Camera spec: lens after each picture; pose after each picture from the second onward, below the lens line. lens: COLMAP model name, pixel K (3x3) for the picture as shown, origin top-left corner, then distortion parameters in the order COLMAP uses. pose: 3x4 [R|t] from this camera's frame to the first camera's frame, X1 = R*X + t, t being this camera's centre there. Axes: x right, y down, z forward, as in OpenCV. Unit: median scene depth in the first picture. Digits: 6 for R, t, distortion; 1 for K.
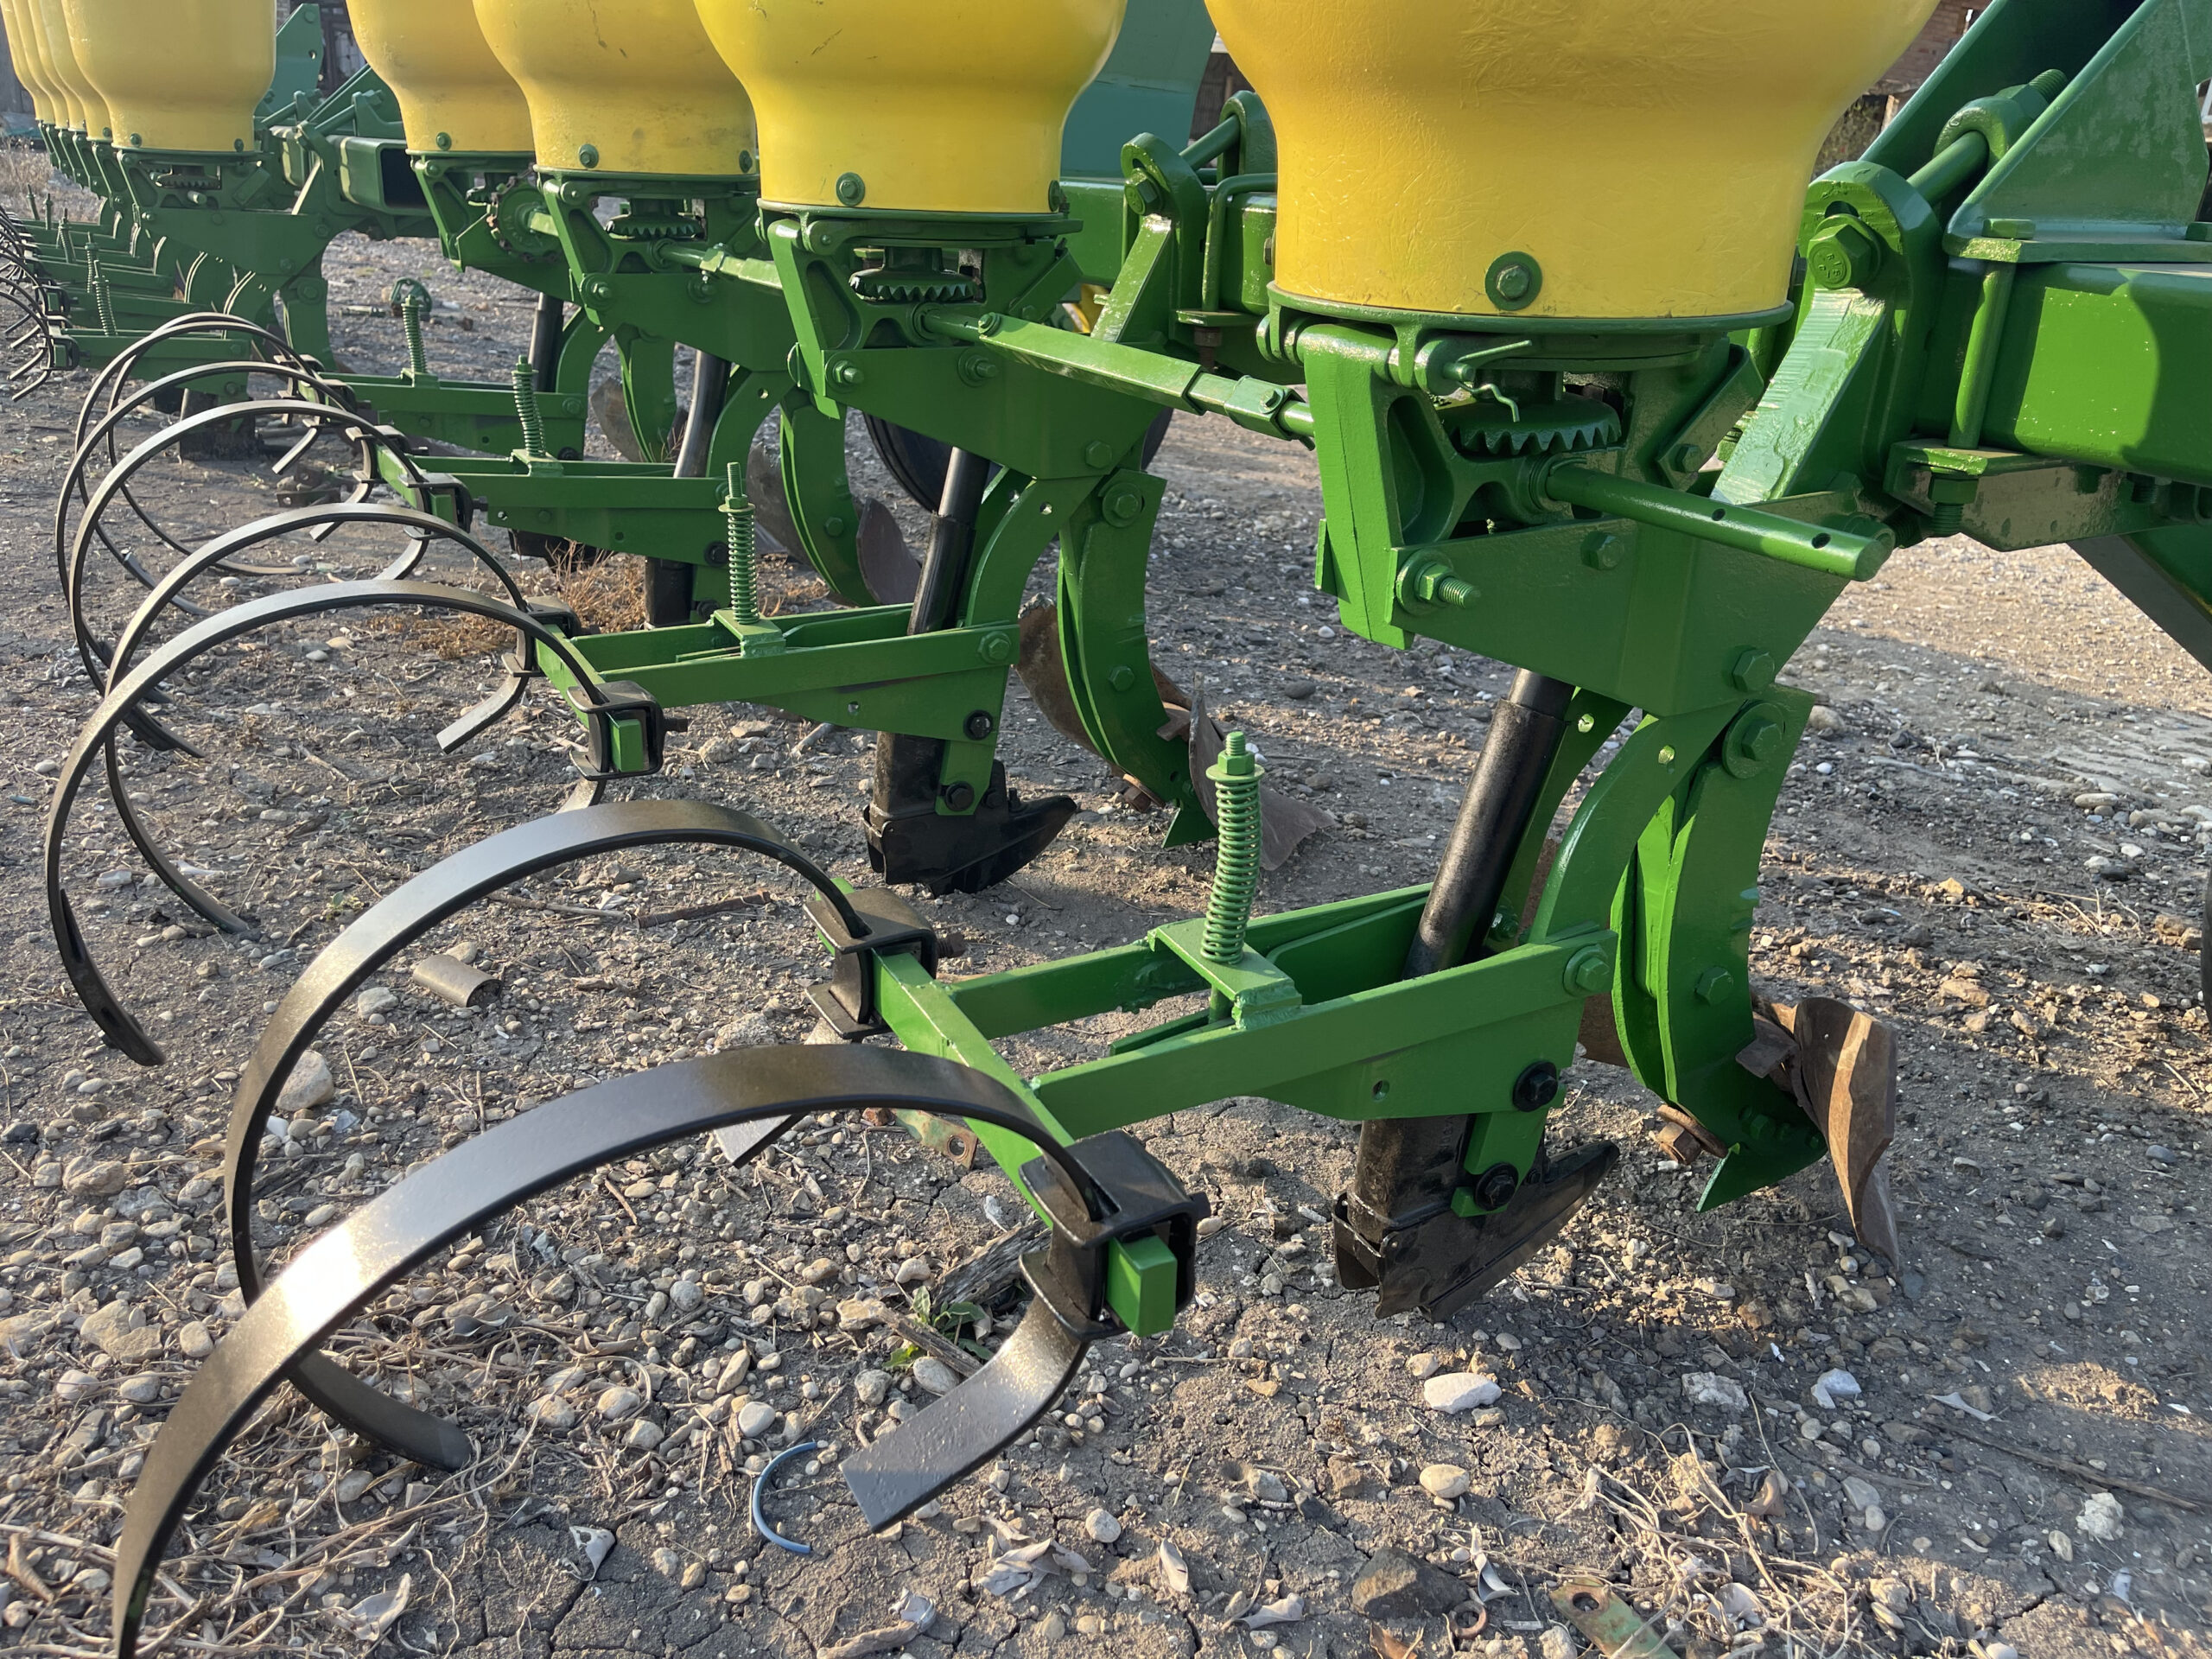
lens RADIAL K [[1717.1, 0, 1109.1], [0, 1717.1, 856.7], [0, 0, 1]] dist [0.072745, -0.105630]
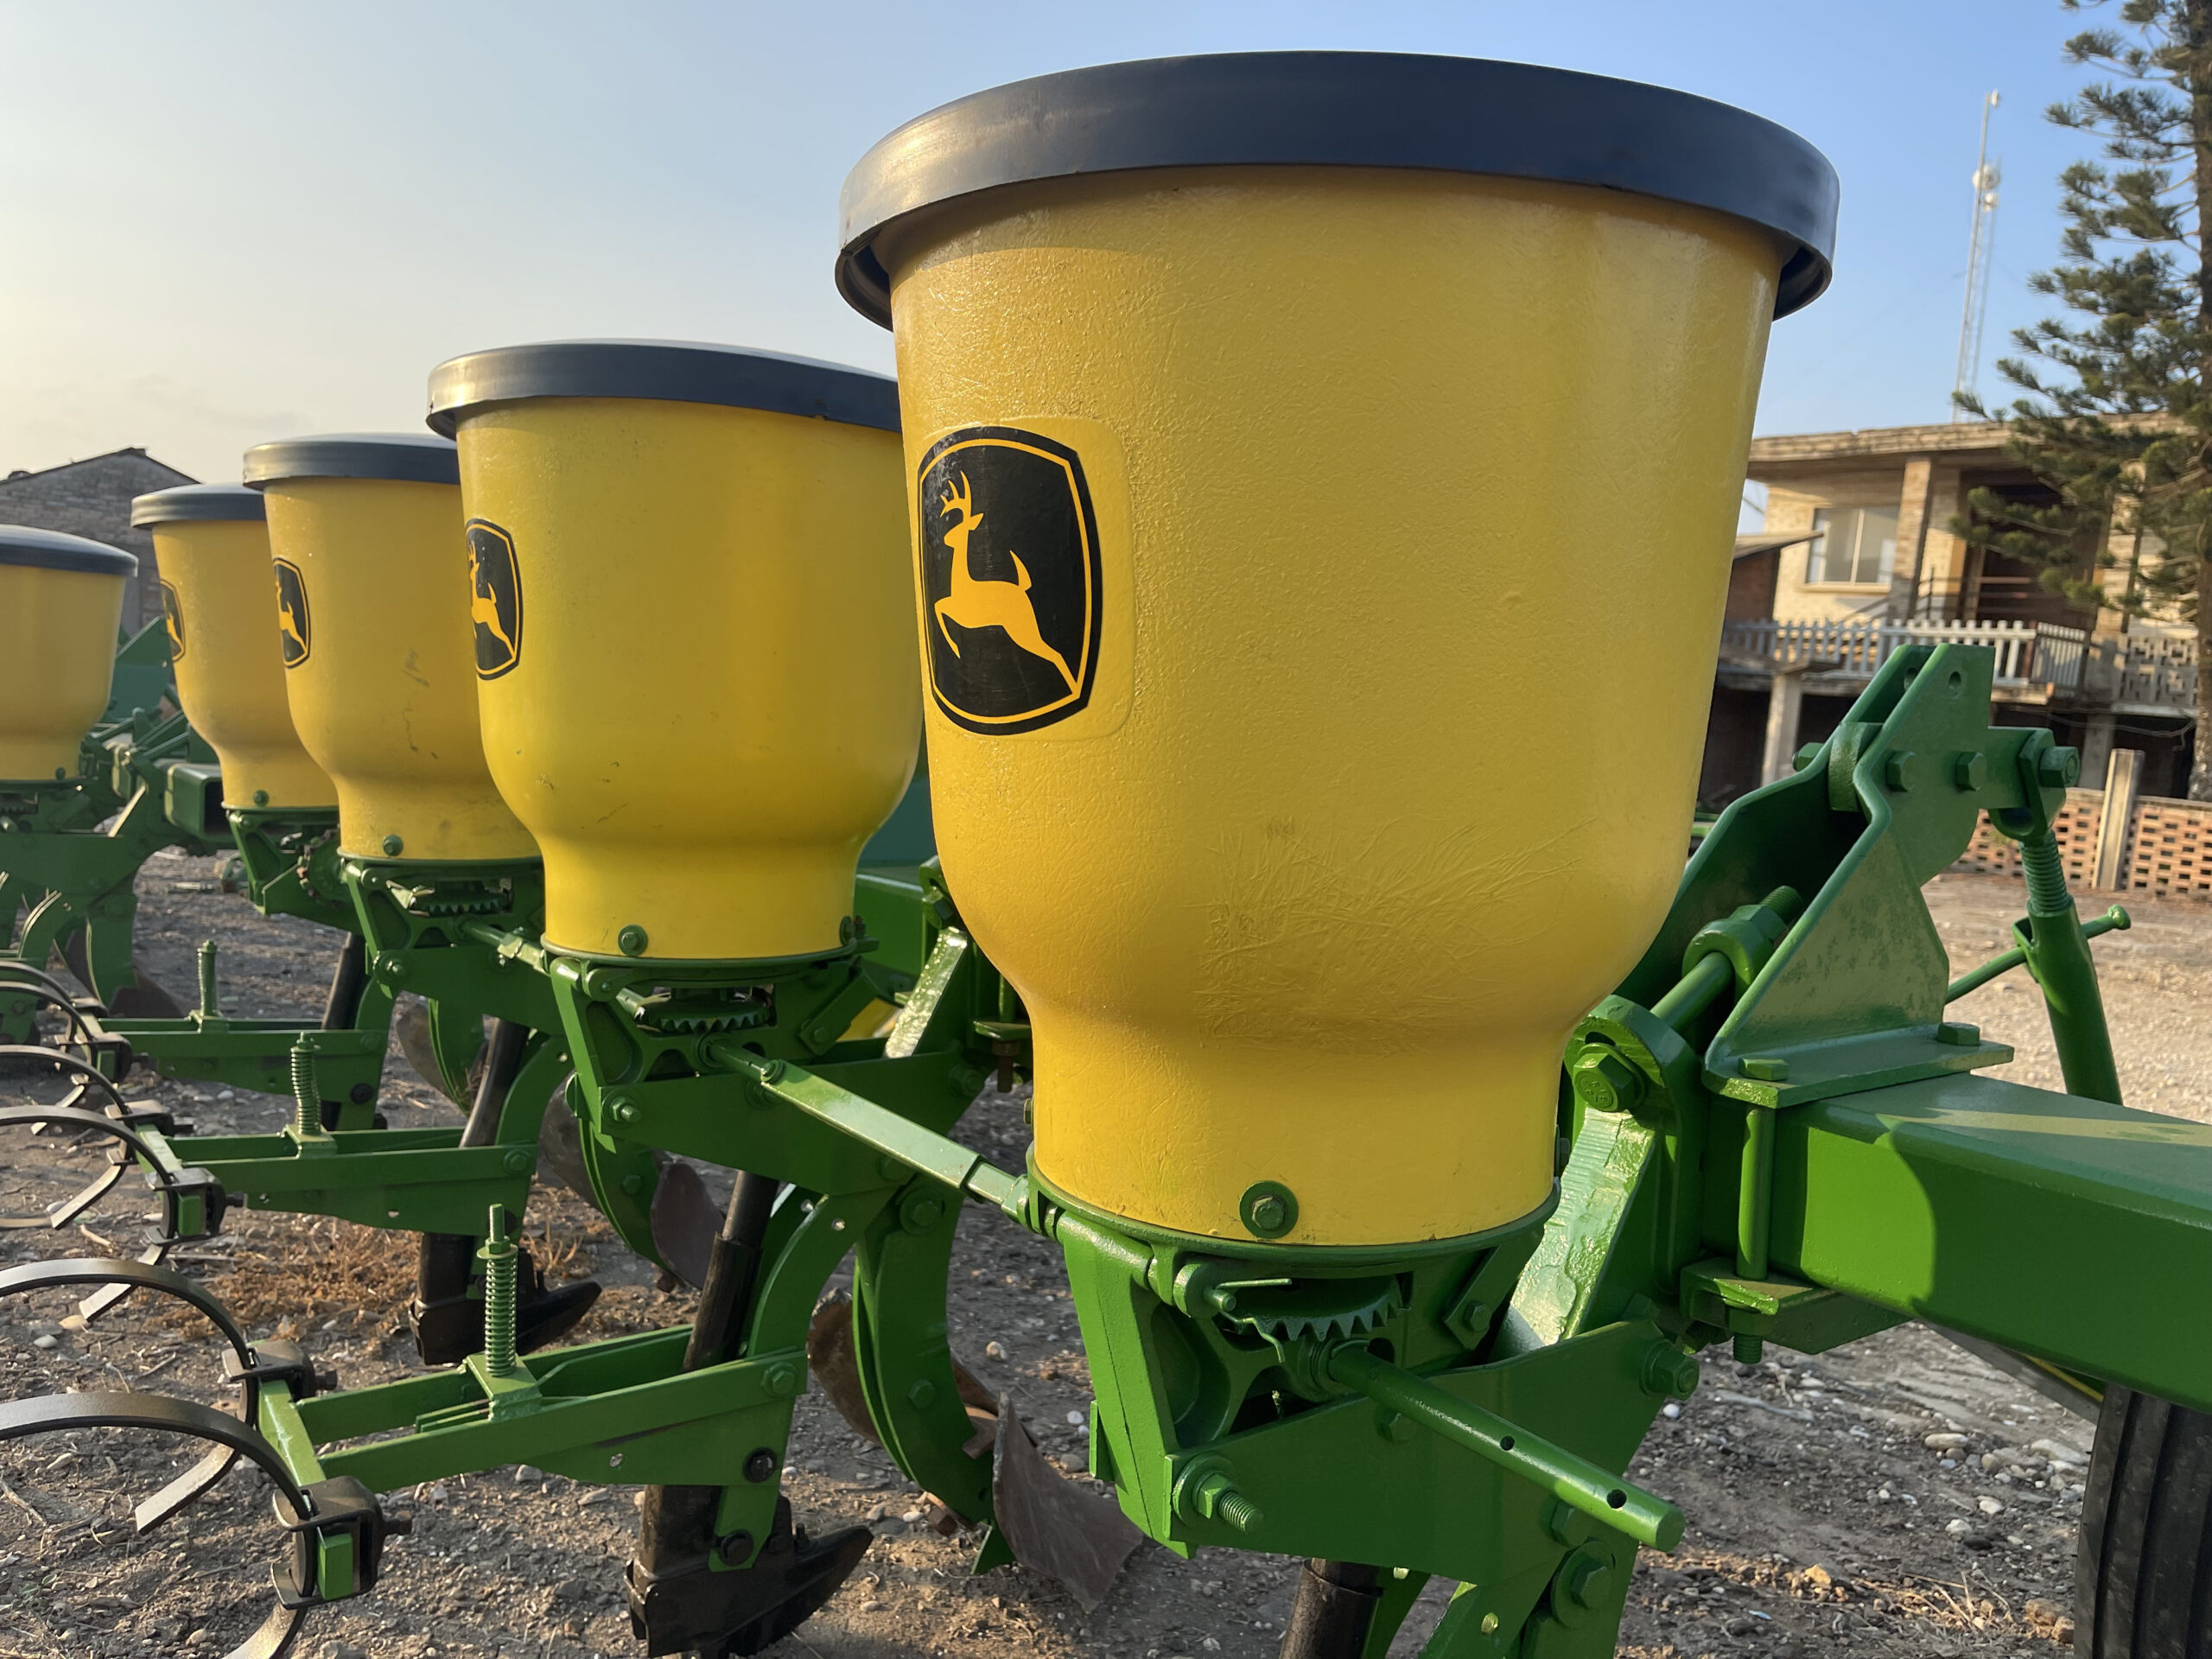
lens RADIAL K [[1717.1, 0, 1103.7], [0, 1717.1, 829.2], [0, 0, 1]] dist [0.072745, -0.105630]
pose [[0.996456, -0.006548, 0.083866, 0.038895], [0.031632, 0.952960, -0.301441, -0.150151], [-0.077947, 0.303025, 0.949789, 0.024310]]
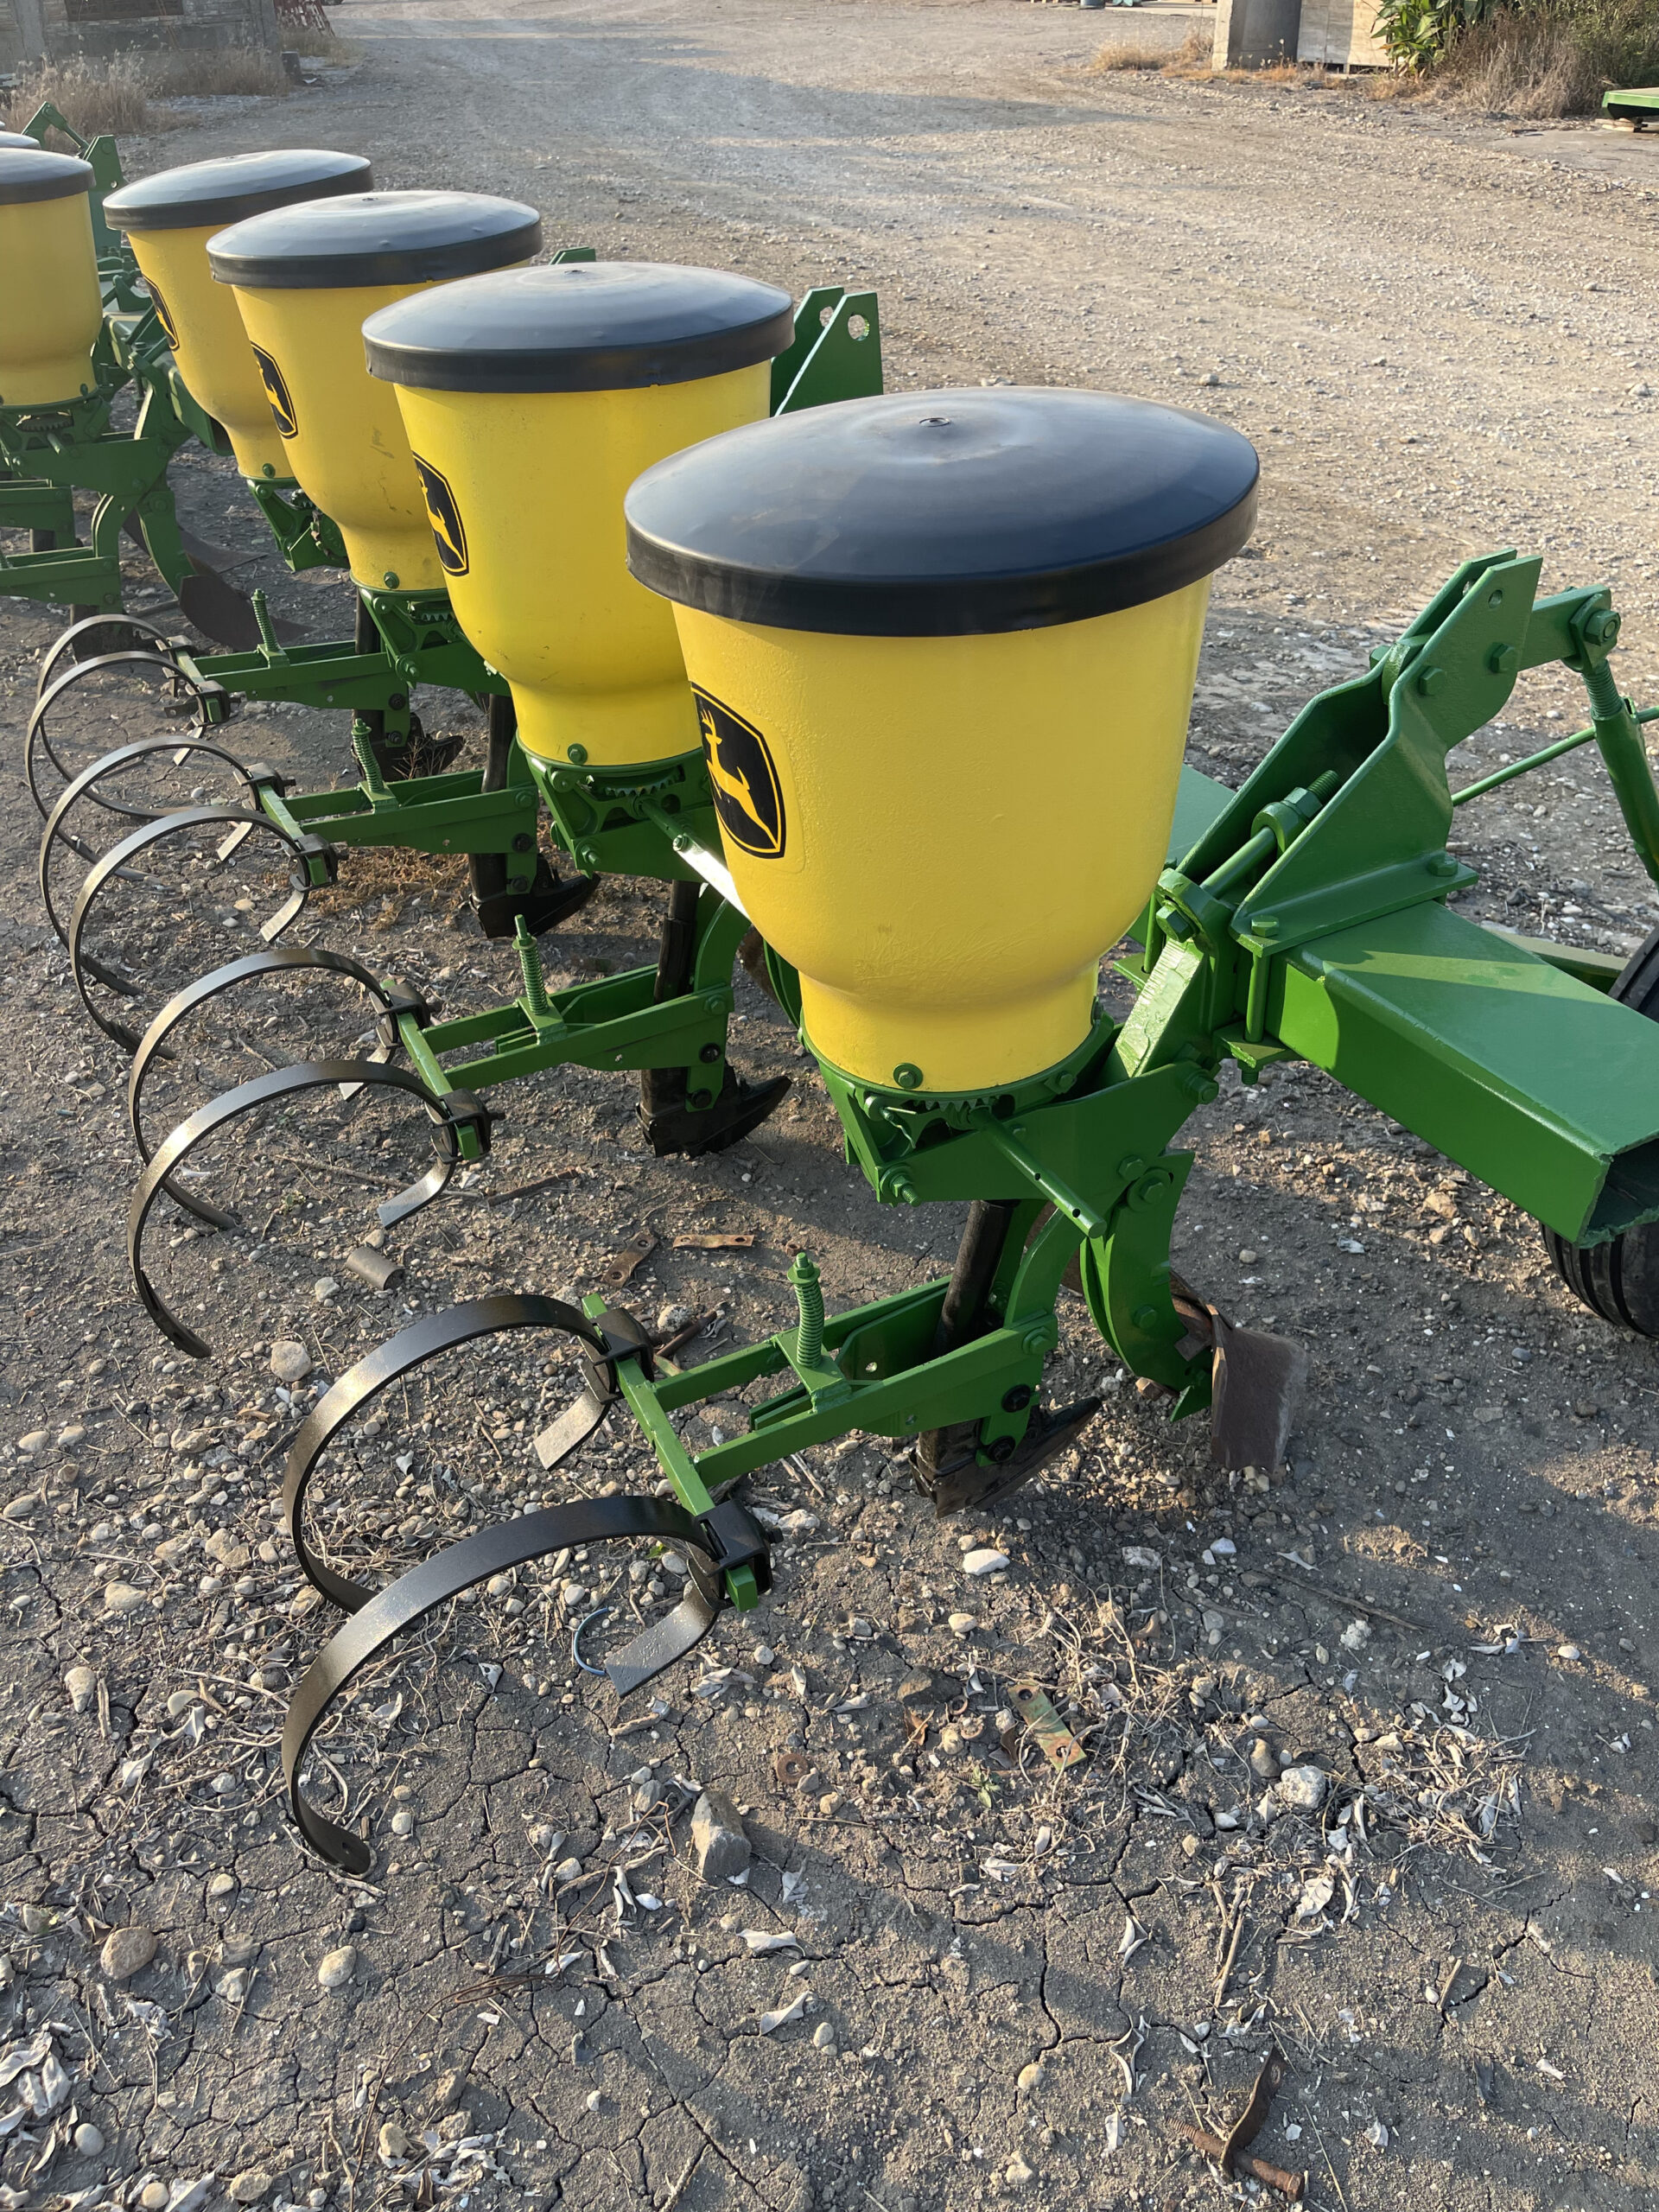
lens RADIAL K [[1717.1, 0, 798.6], [0, 1717.1, 1155.9], [0, 0, 1]] dist [0.072745, -0.105630]
pose [[0.993407, -0.037416, -0.108364, 0.188574], [0.061648, 0.971289, 0.229776, -0.408015], [0.096655, -0.234941, 0.967192, -0.477655]]
